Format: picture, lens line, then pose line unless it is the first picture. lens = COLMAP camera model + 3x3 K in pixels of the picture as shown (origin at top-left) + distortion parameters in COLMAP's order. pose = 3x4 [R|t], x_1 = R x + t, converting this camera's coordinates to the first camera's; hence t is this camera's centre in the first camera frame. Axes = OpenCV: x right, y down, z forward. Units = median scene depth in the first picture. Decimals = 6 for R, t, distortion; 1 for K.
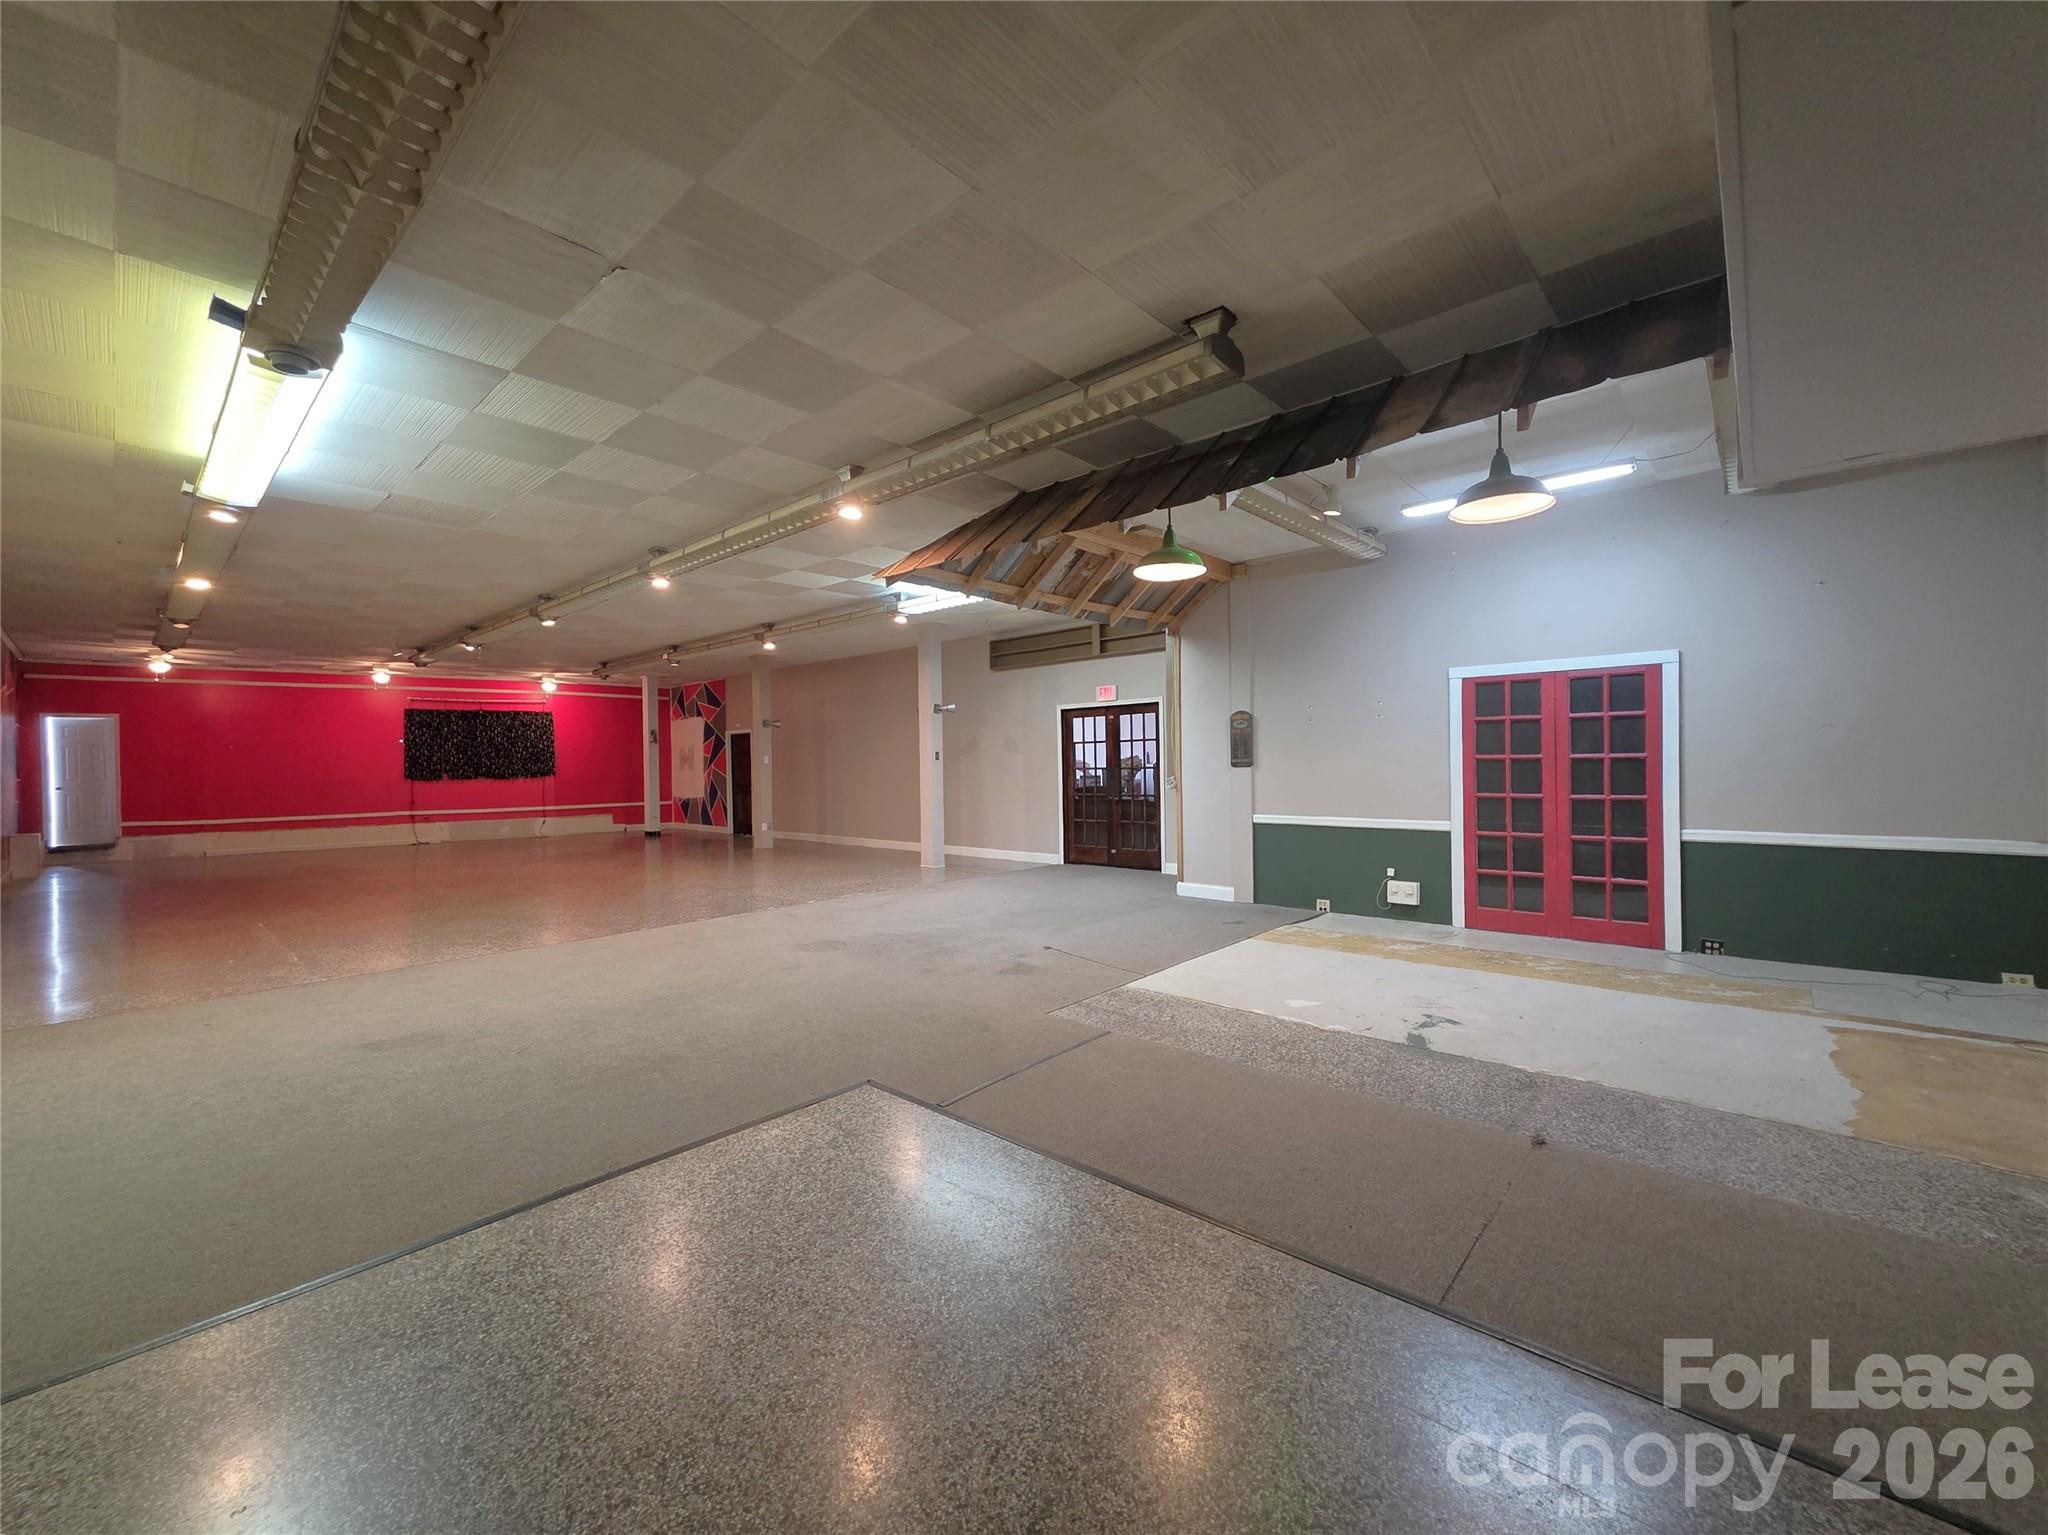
lens RADIAL K [[816.0, 0, 1023.2], [0, 816.0, 764.7], [0, 0, 1]] dist [0.006119, -0.000526]
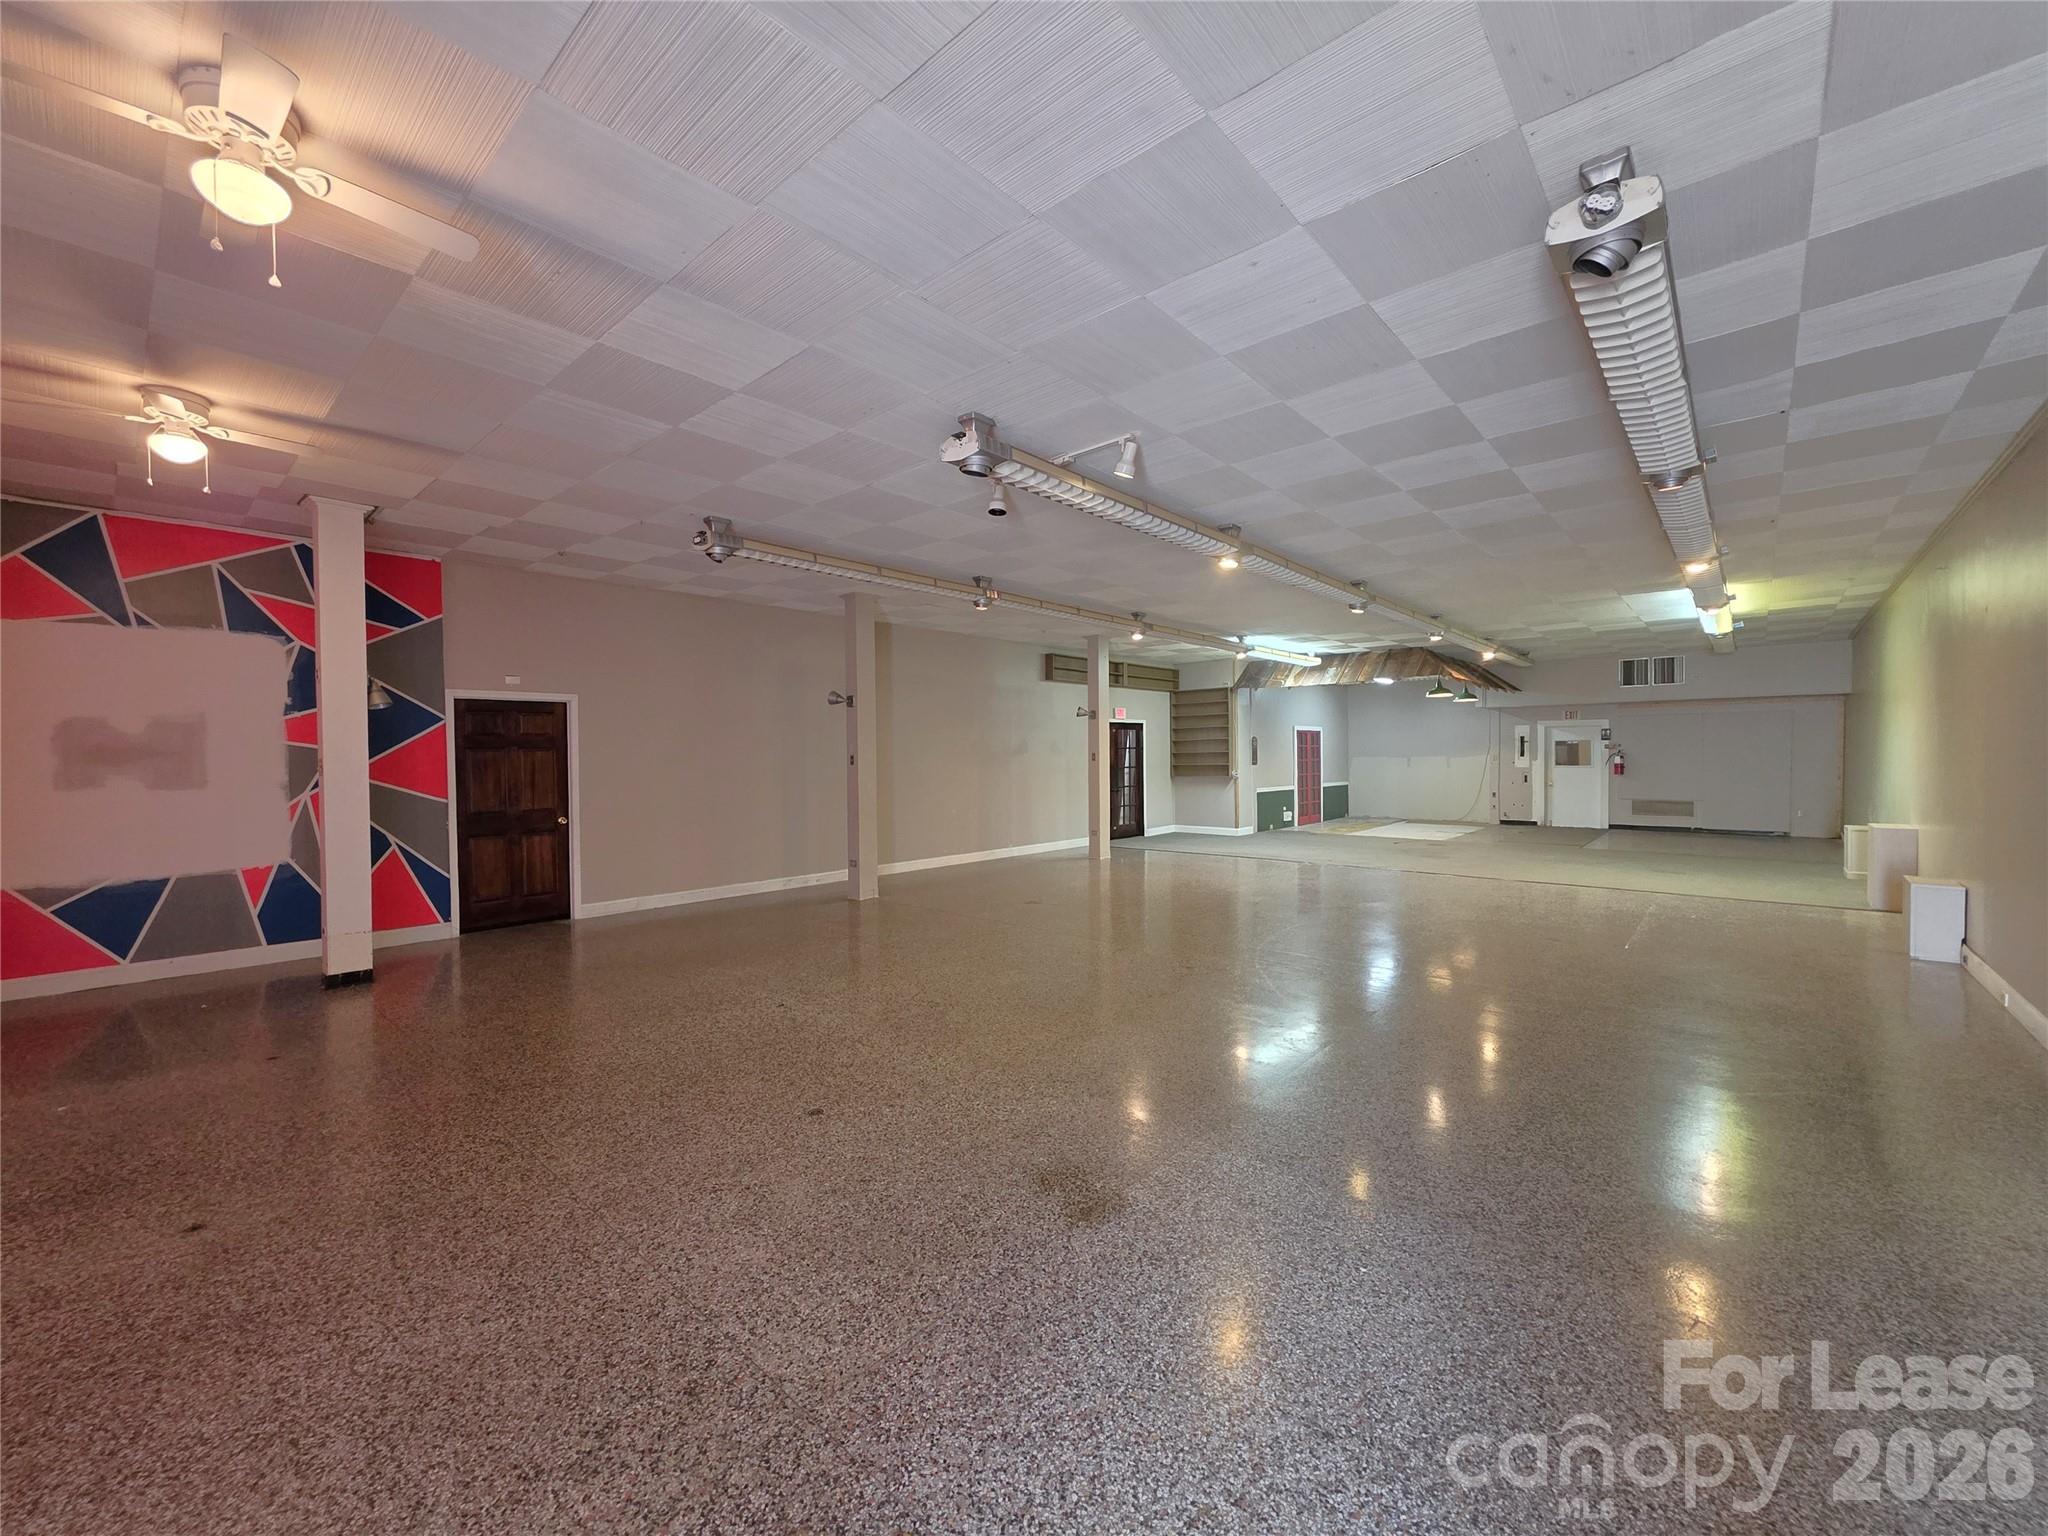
lens RADIAL K [[816.0, 0, 1028.0], [0, 816.0, 769.0], [0, 0, 1]] dist [0.006119, -0.000526]
pose [[-0.004711, 0.002135, 0.999987, -0.851847], [0.015586, 0.999876, -0.002062, 0.004282], [-0.999867, 0.015576, -0.004743, 0.774084]]
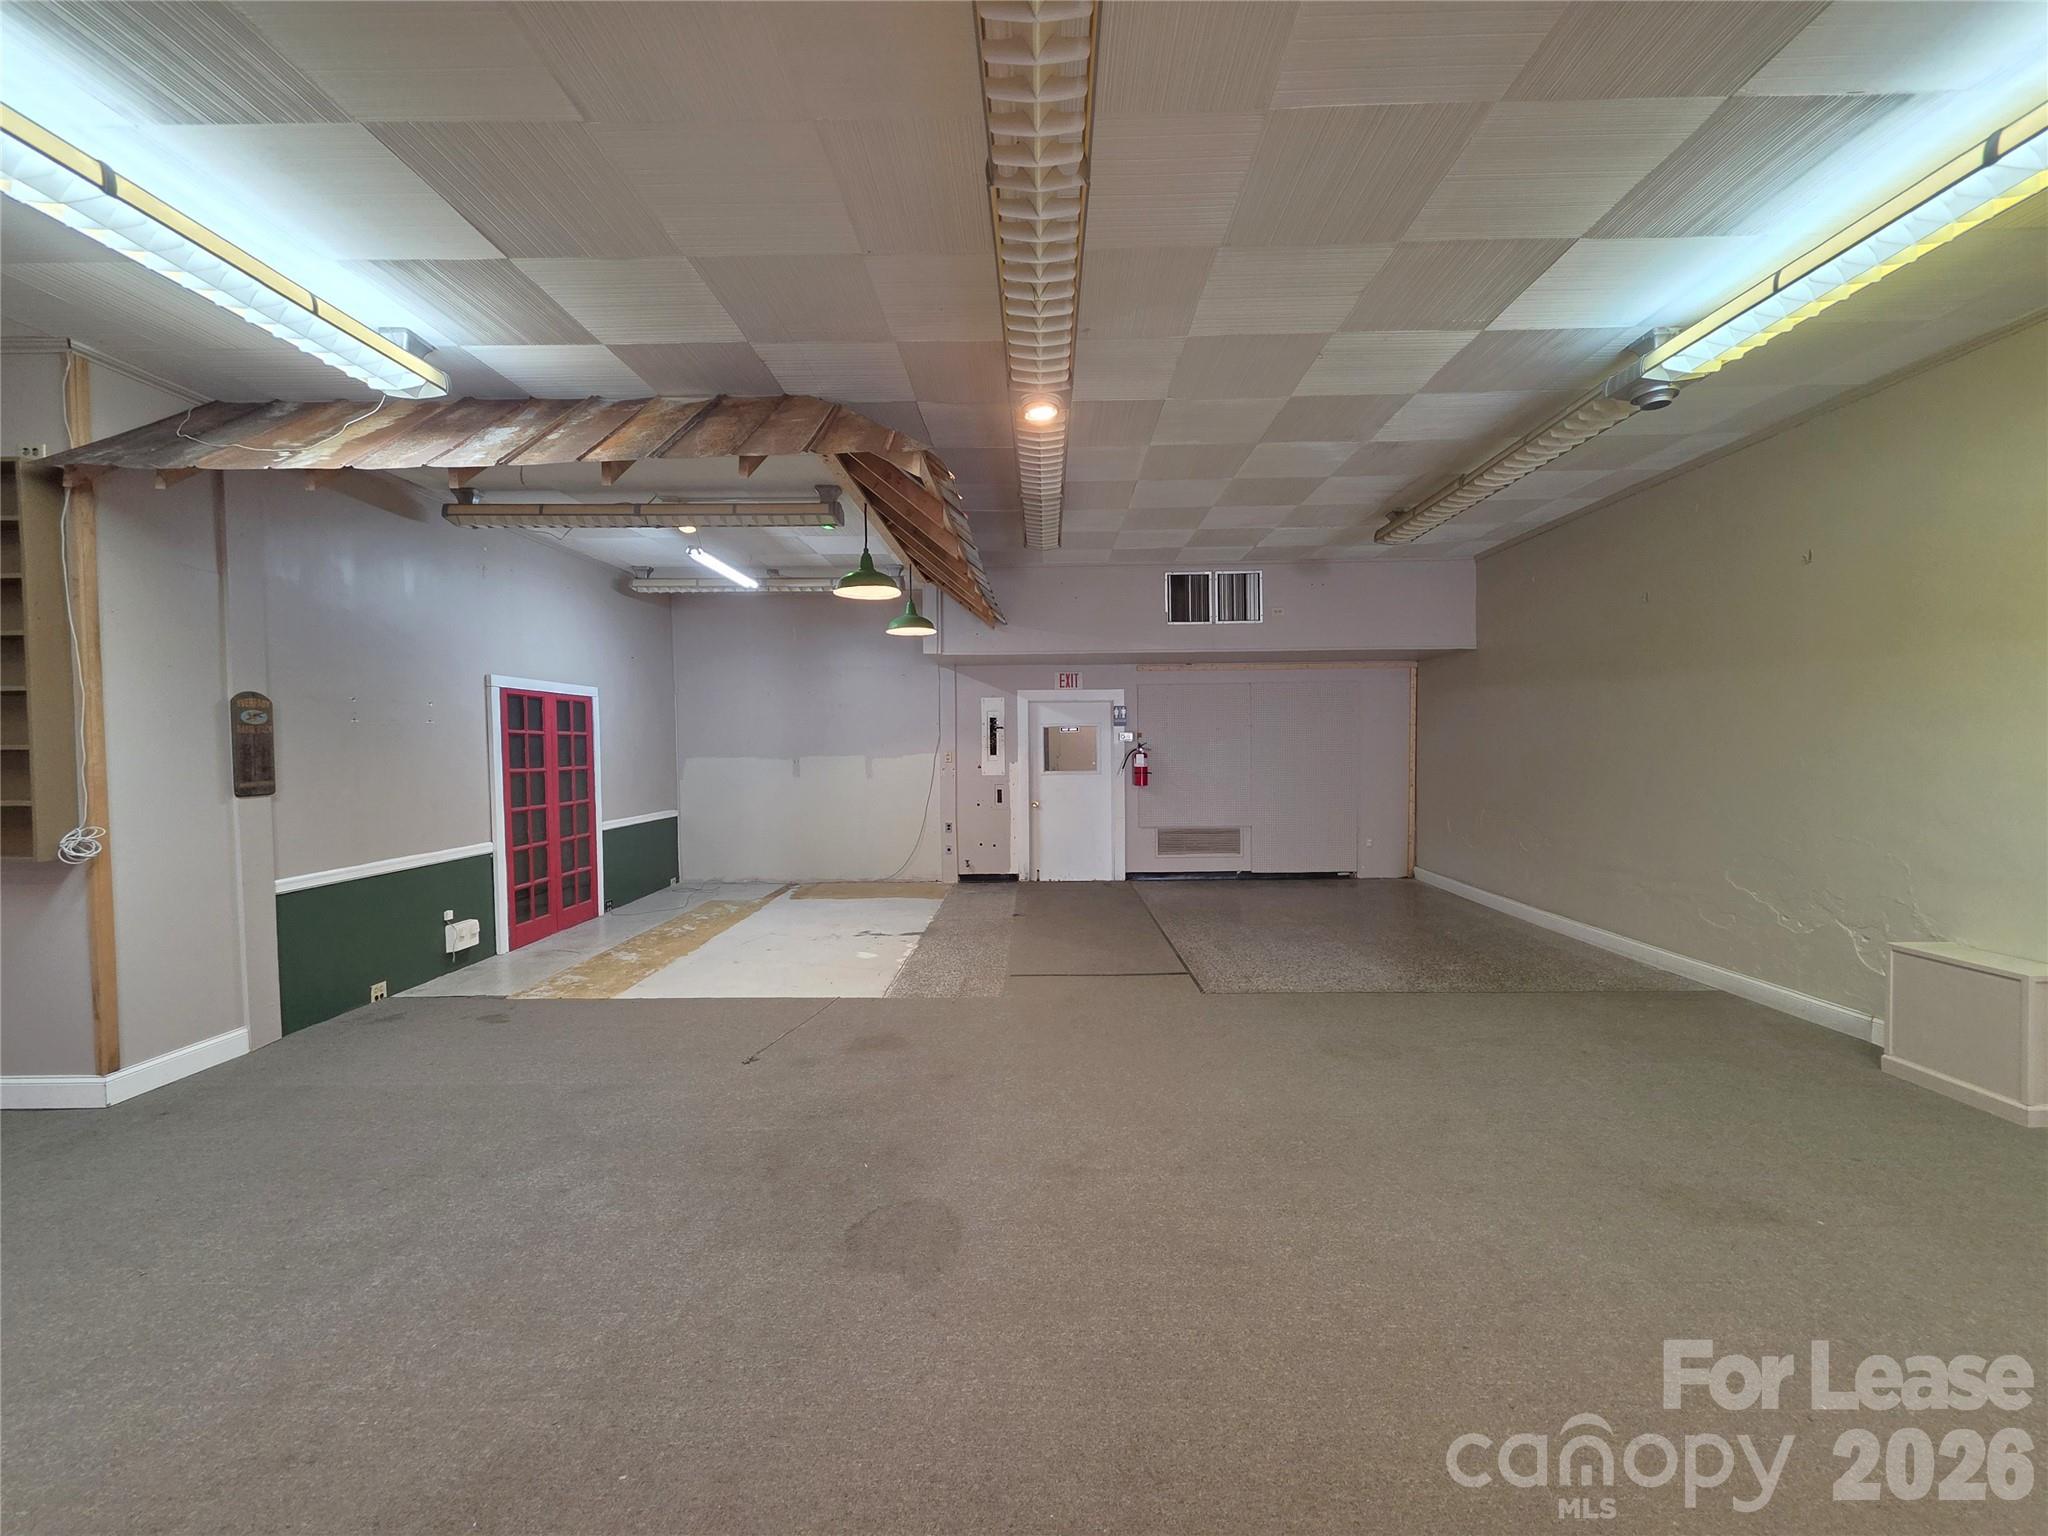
lens RADIAL K [[816.0, 0, 1024.5], [0, 816.0, 764.1], [0, 0, 1]] dist [0.006119, -0.000526]
pose [[-0.647771, 0.005435, 0.761816, -0.234656], [0.027418, 0.999493, 0.016183, -0.006680], [-0.761342, 0.031371, -0.647591, 0.476588]]
